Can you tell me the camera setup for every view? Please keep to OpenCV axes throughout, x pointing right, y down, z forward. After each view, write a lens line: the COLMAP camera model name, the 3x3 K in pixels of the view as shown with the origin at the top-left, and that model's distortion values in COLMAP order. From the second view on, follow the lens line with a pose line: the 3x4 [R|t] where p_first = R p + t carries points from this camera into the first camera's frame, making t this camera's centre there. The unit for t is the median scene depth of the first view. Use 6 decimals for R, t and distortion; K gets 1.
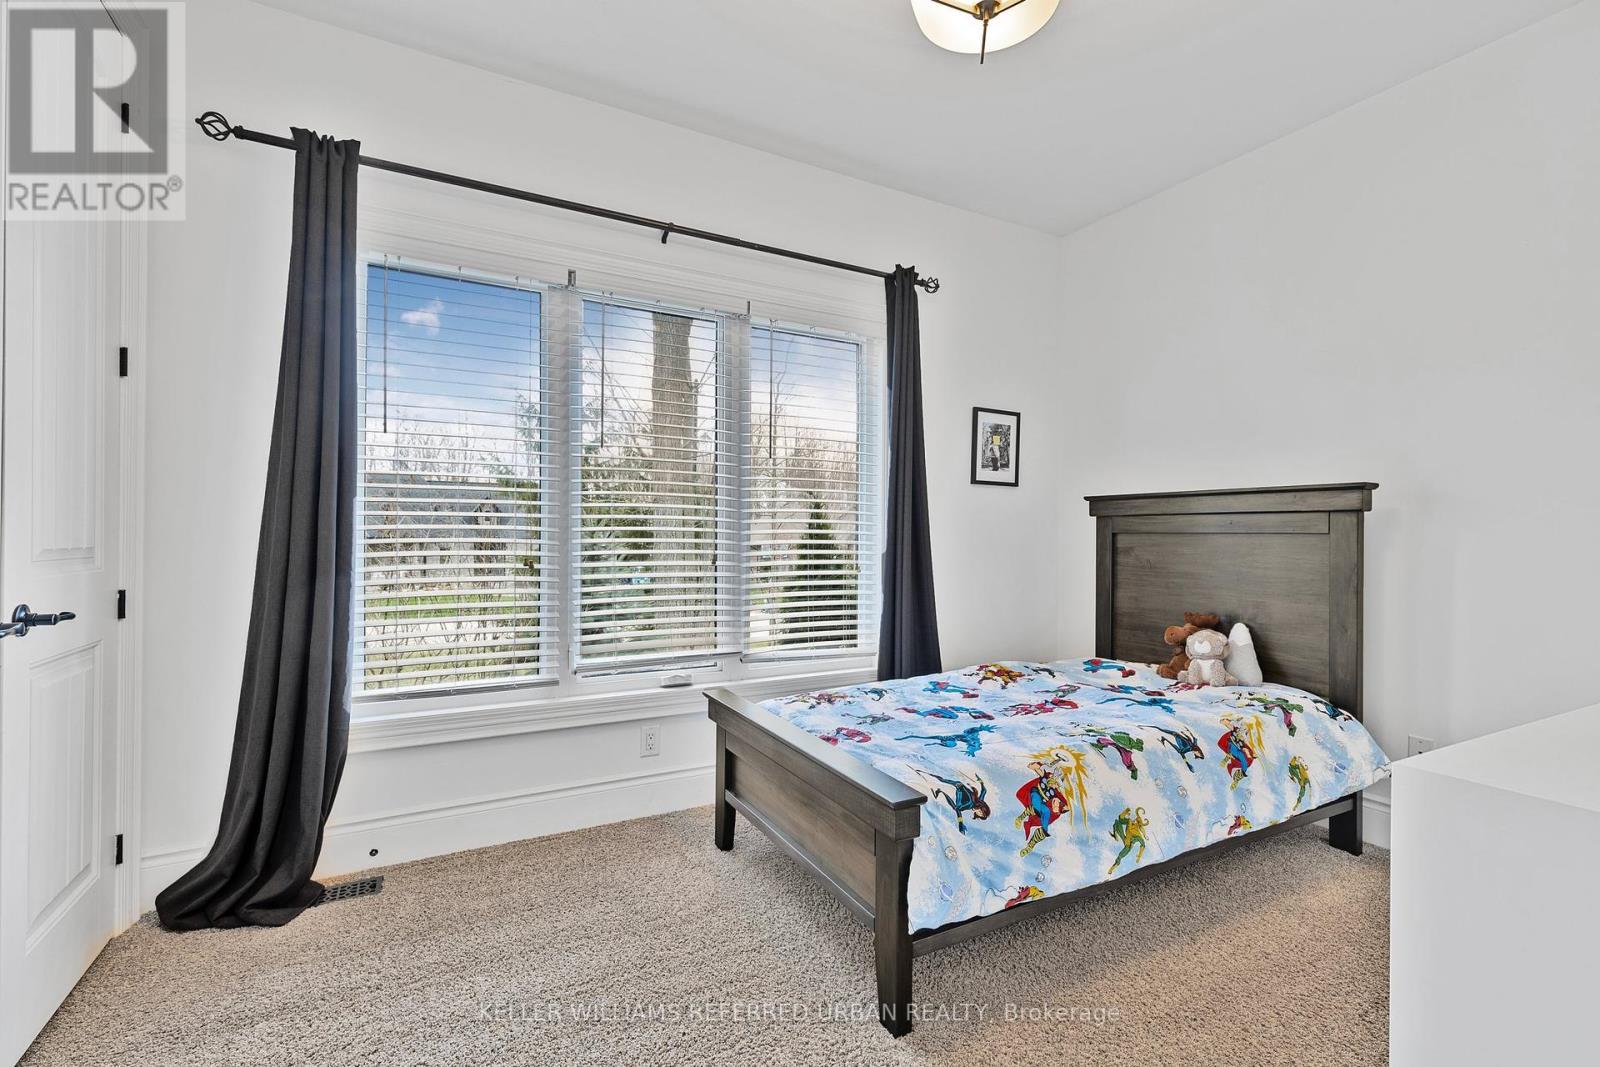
lens RADIAL K [[722.0, 0, 800.8], [0, 722.0, 537.7], [0, 0, 1]] dist [0.008182, -0.003057]
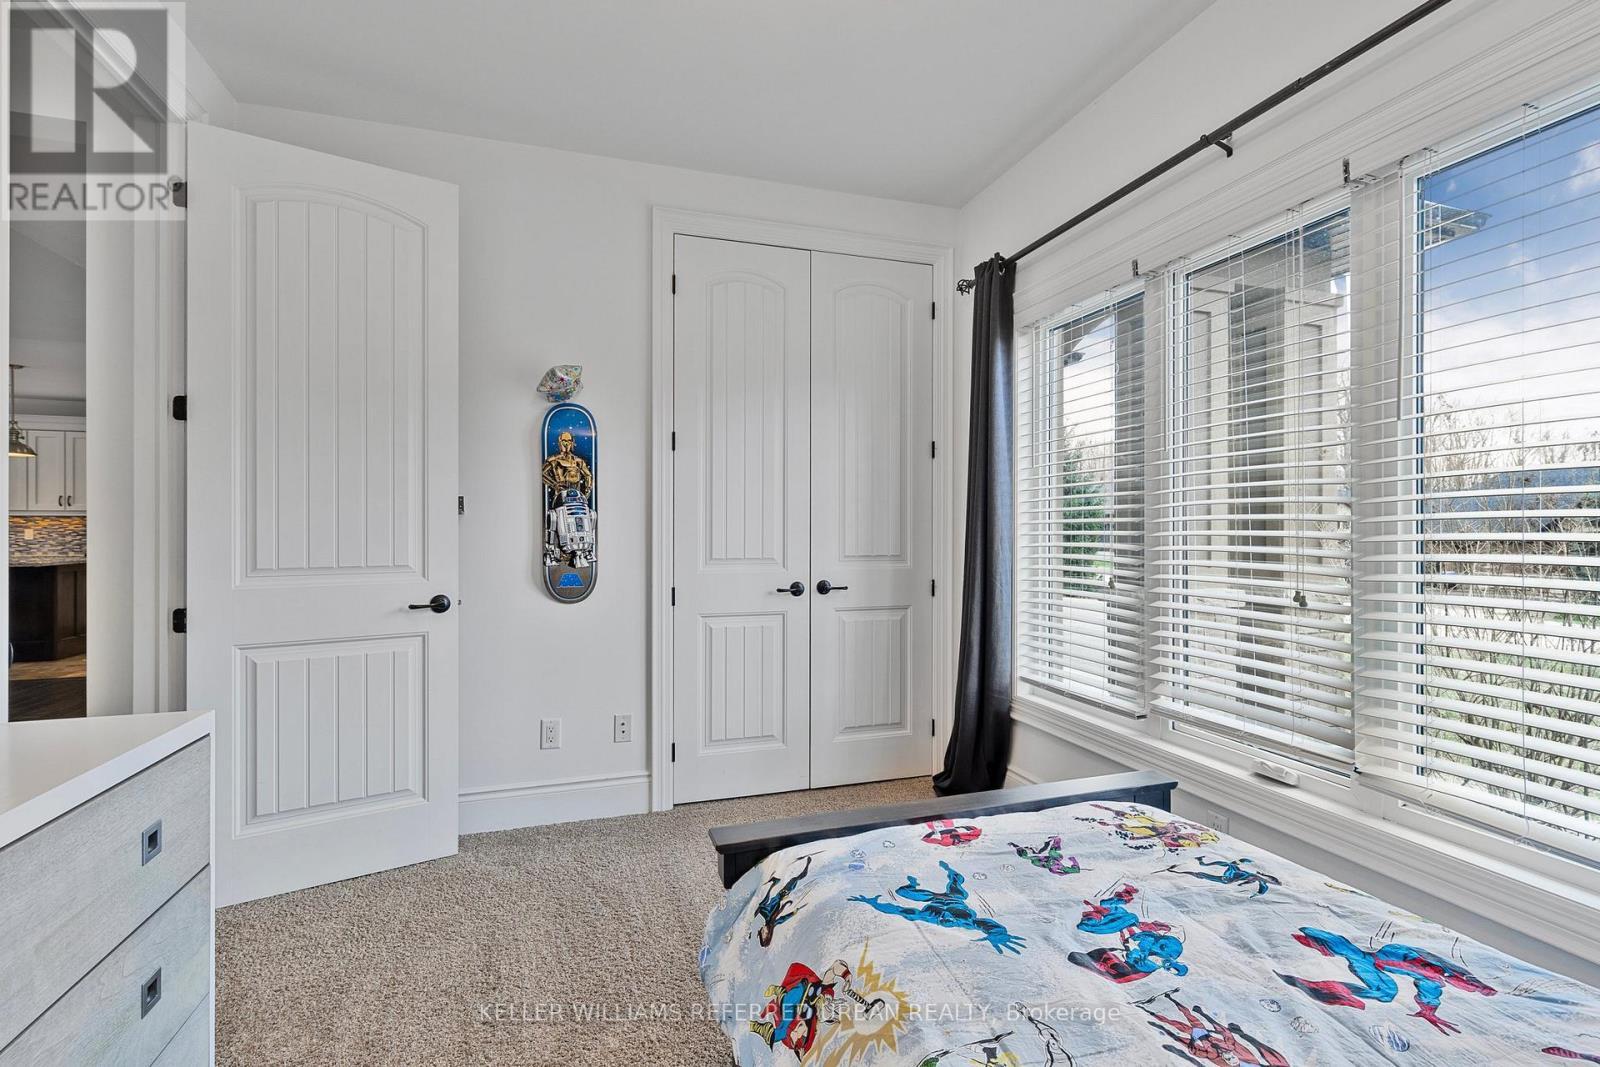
lens RADIAL K [[722.0, 0, 798.2], [0, 722.0, 533.5], [0, 0, 1]] dist [0.008182, -0.003057]
pose [[-0.178325, -0.007039, -0.983946, 0.818141], [-0.004370, 0.999970, -0.006362, -0.028841], [0.983962, 0.003165, -0.178351, 0.964194]]
